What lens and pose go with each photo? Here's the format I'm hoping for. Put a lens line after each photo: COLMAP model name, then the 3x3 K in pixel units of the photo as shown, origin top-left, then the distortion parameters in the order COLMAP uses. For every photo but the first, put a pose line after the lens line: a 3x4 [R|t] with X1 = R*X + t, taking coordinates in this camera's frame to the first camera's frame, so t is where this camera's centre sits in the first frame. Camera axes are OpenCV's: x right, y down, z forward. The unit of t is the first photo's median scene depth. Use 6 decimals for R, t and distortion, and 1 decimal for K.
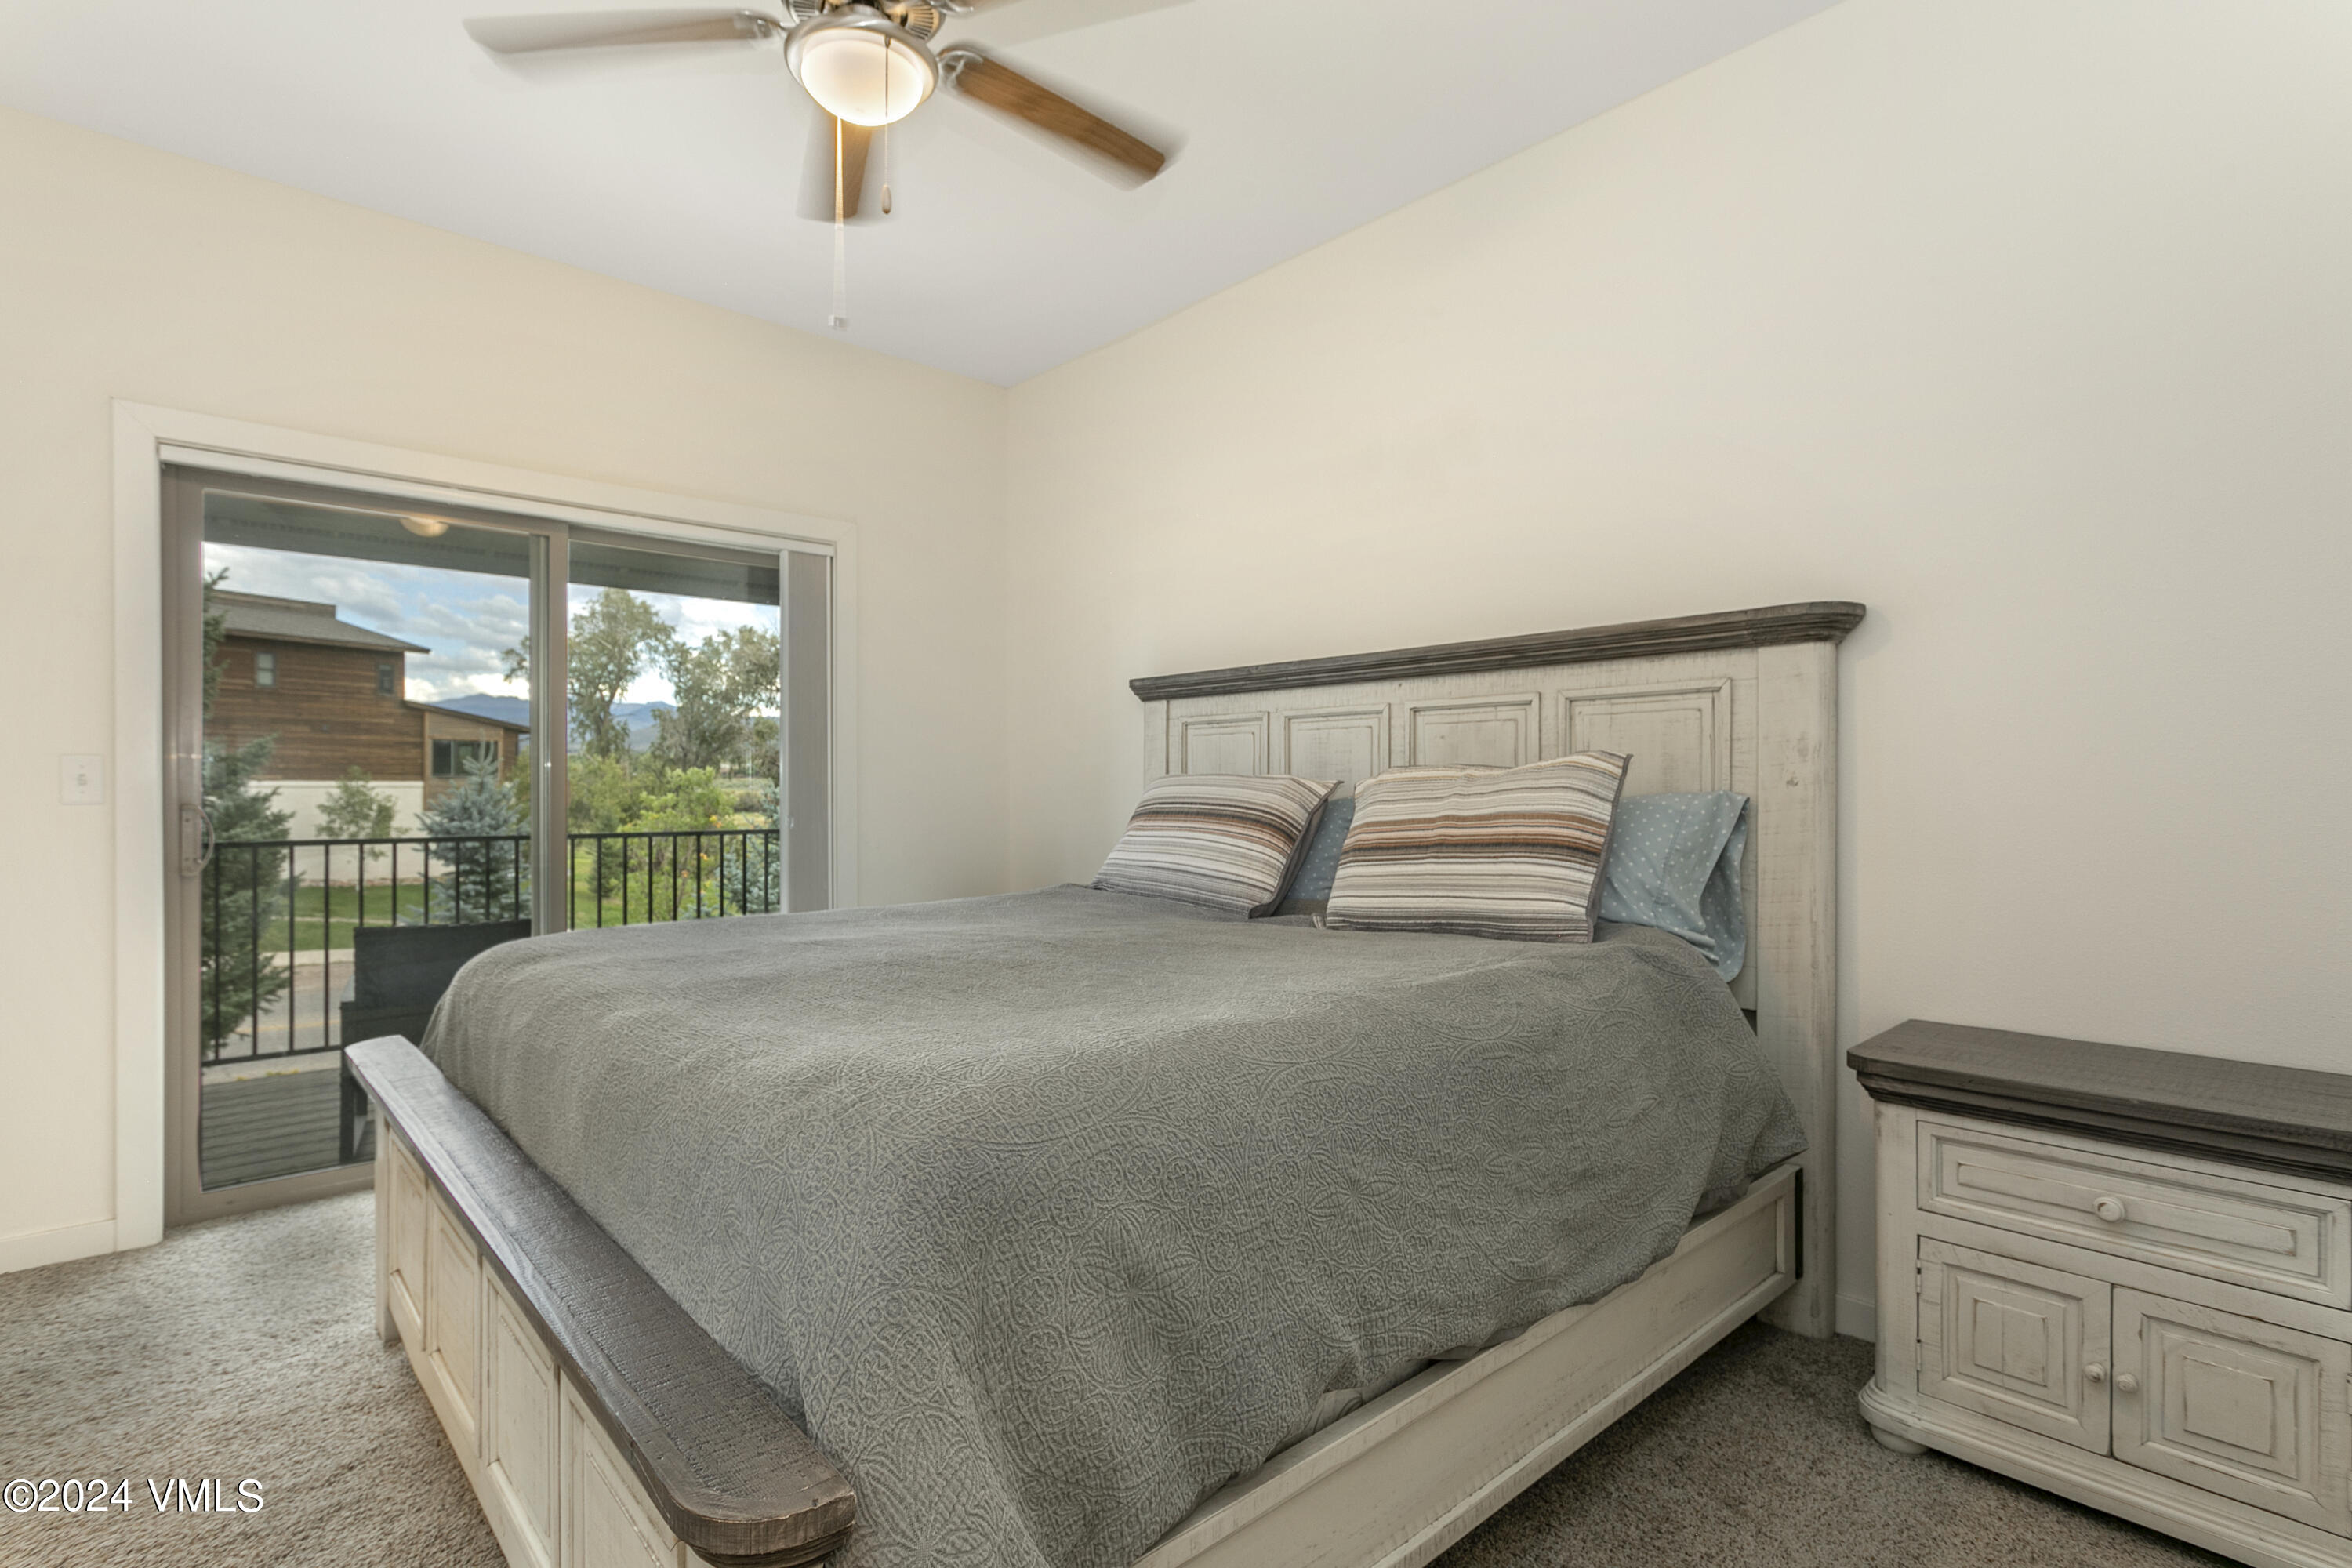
lens RADIAL K [[1156.6, 0, 1184.9], [0, 1156.6, 789.5], [0, 0, 1]] dist [-0.002583, -0.000659]
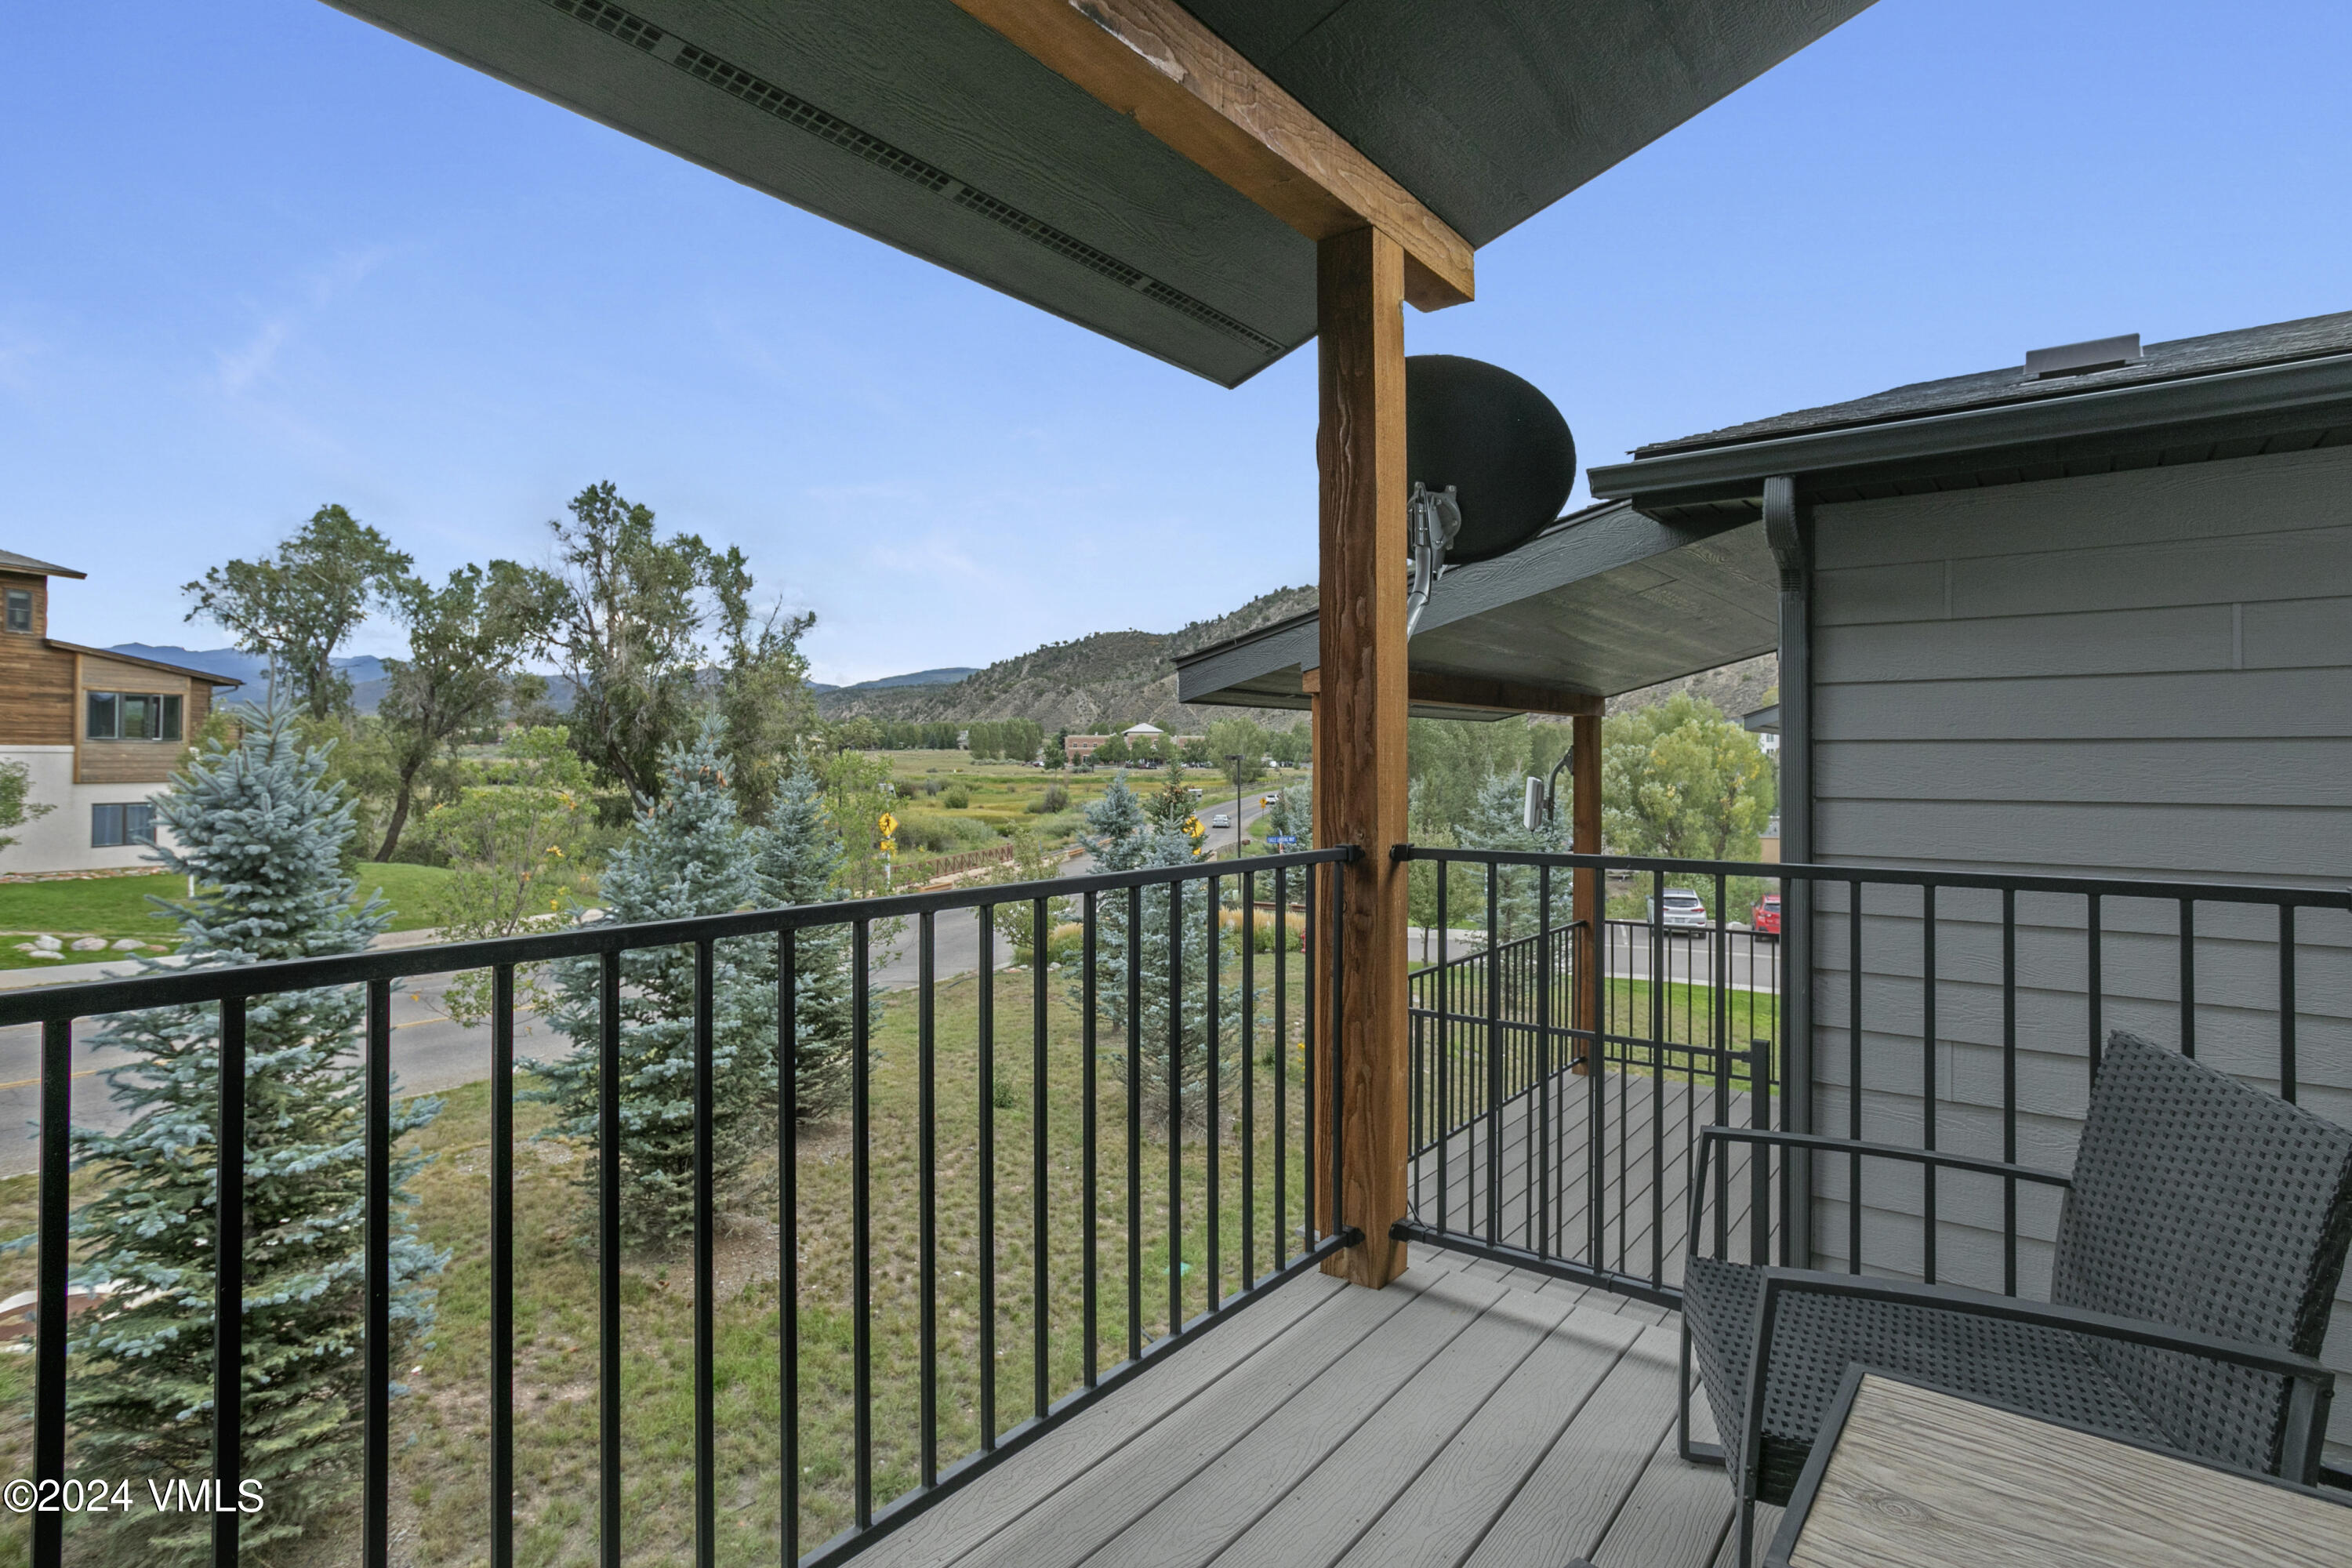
lens RADIAL K [[1216.1, 0, 1162.2], [0, 1216.1, 763.0], [0, 0, 1]] dist [-0.004157, 0.005292]
pose [[0.987570, 0.002316, 0.157160, -0.051685], [-0.002744, 0.999993, 0.002509, 0.000254], [-0.157153, -0.002909, 0.987570, 0.063668]]
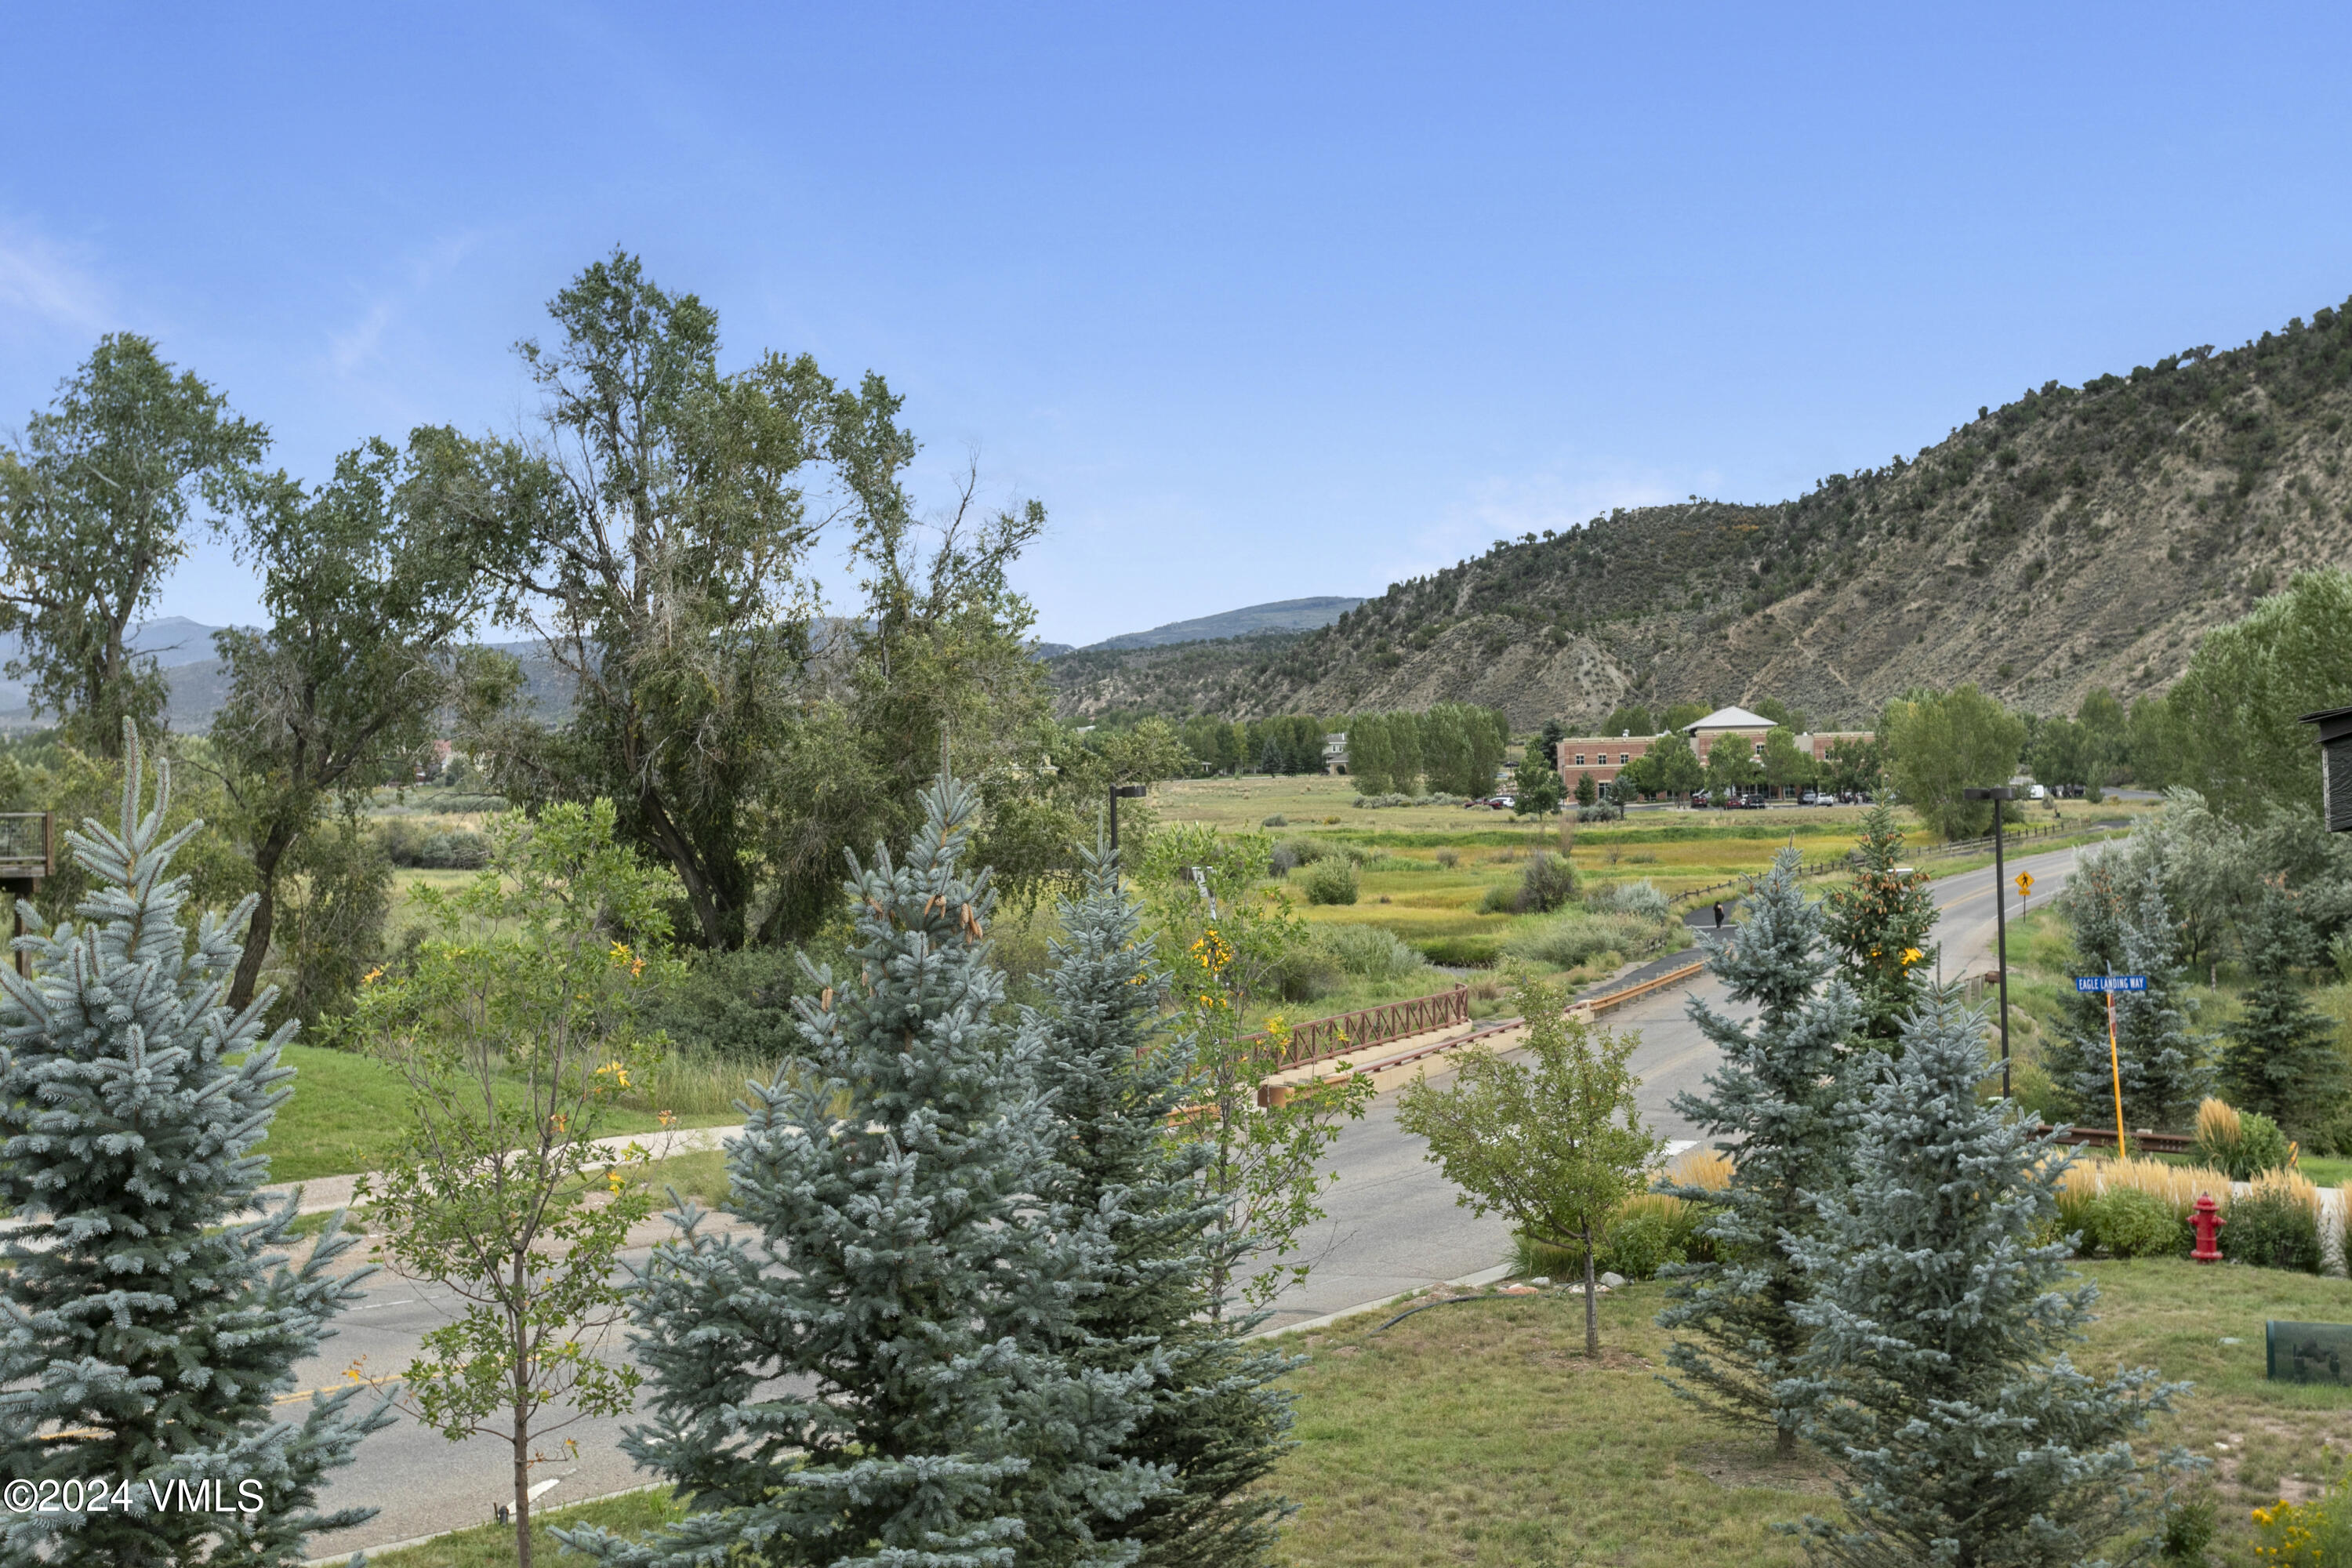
lens RADIAL K [[2621.8, 0, 1183.8], [0, 2621.8, 790.2], [0, 0, 1]] dist [0.030553, 0.000000]
pose [[0.998191, -0.021557, -0.056131, -0.064469], [0.021574, 0.999767, -0.000299, -0.005894], [0.056125, -0.000912, 0.998423, 0.076734]]
